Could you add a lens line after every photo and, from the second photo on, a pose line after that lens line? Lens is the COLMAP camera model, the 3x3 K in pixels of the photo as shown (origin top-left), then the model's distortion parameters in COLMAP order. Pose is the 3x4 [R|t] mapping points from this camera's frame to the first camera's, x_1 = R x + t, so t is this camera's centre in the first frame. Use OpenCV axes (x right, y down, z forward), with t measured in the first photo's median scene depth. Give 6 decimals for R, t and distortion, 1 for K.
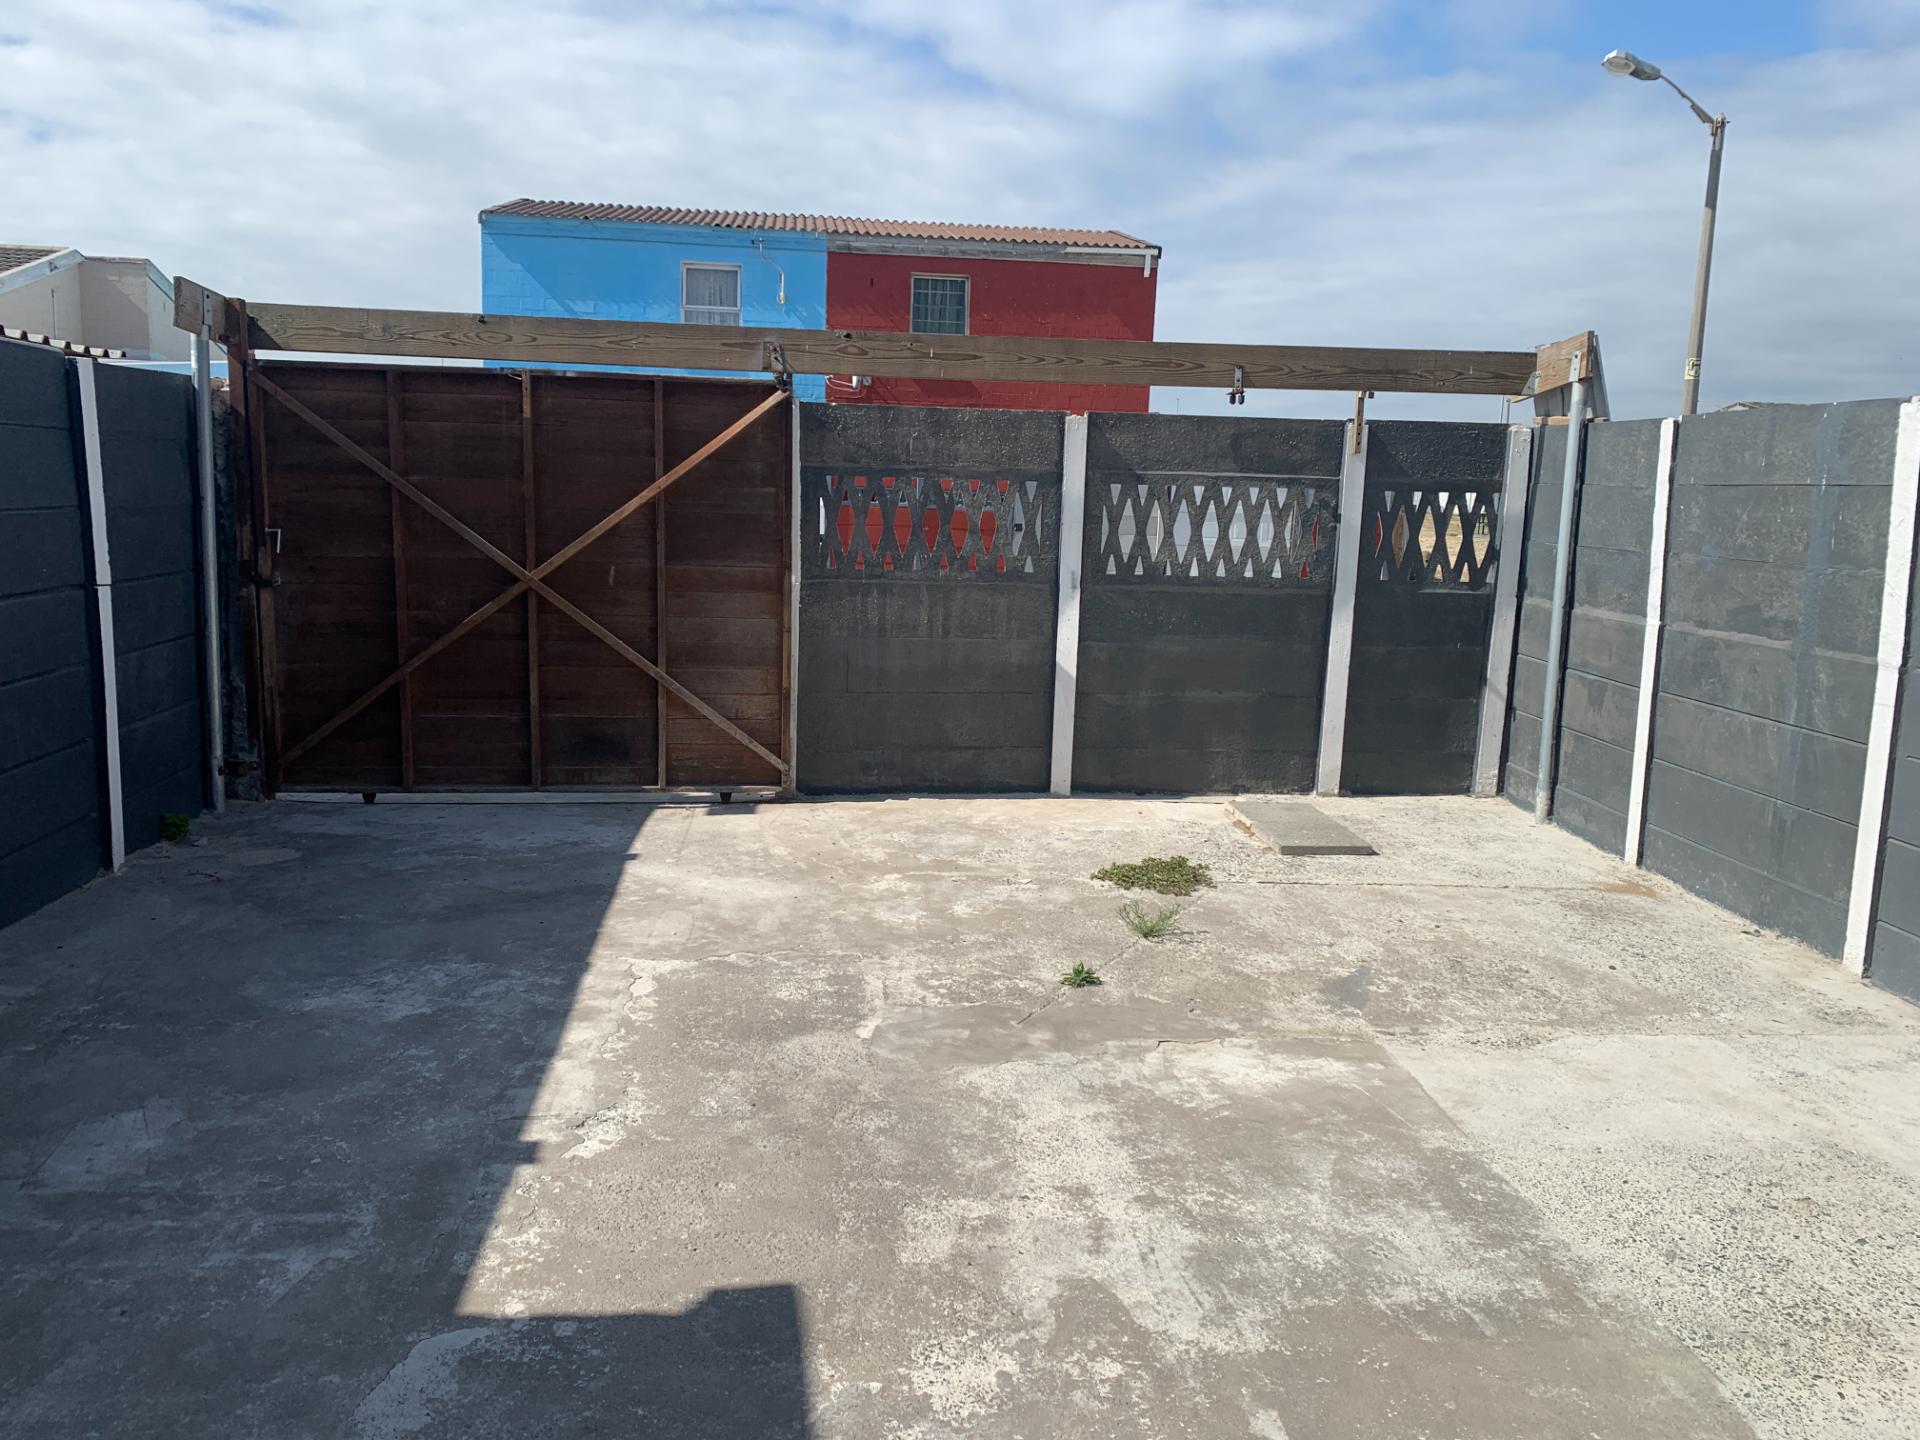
lens RADIAL K [[1460.8, 0, 941.0], [0, 1460.8, 639.3], [0, 0, 1]] dist [0.018680, -0.017705]
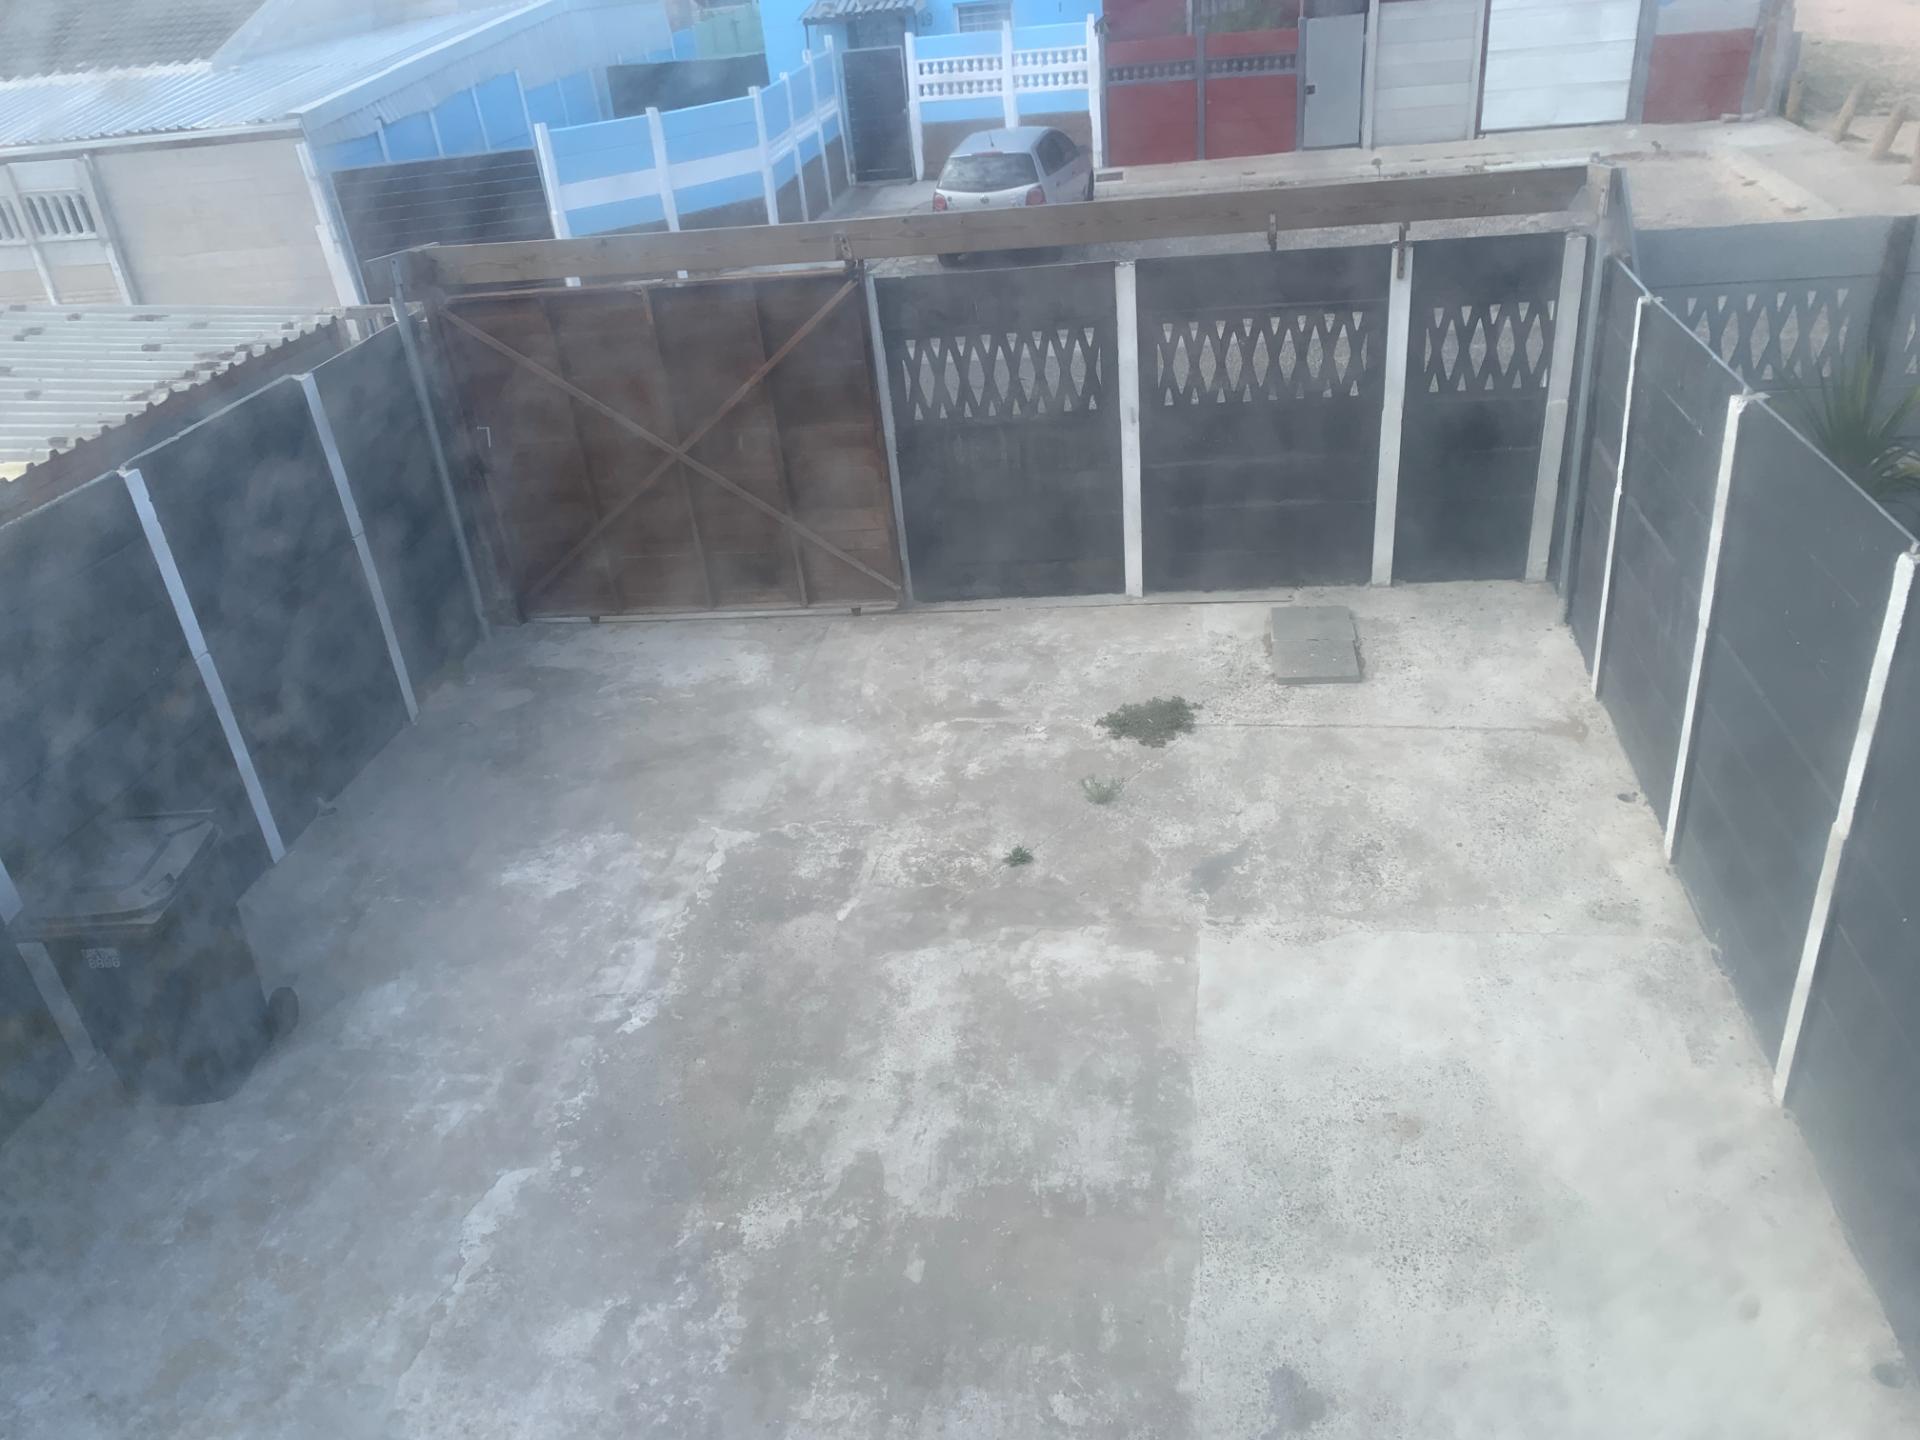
lens RADIAL K [[1460.8, 0, 955.3], [0, 1460.8, 690.2], [0, 0, 1]] dist [0.018680, -0.017705]
pose [[0.964088, 0.001120, -0.265582, 0.443455], [0.098675, 0.926898, 0.362109, -0.455273], [0.246573, -0.375311, 0.893501, -0.191415]]
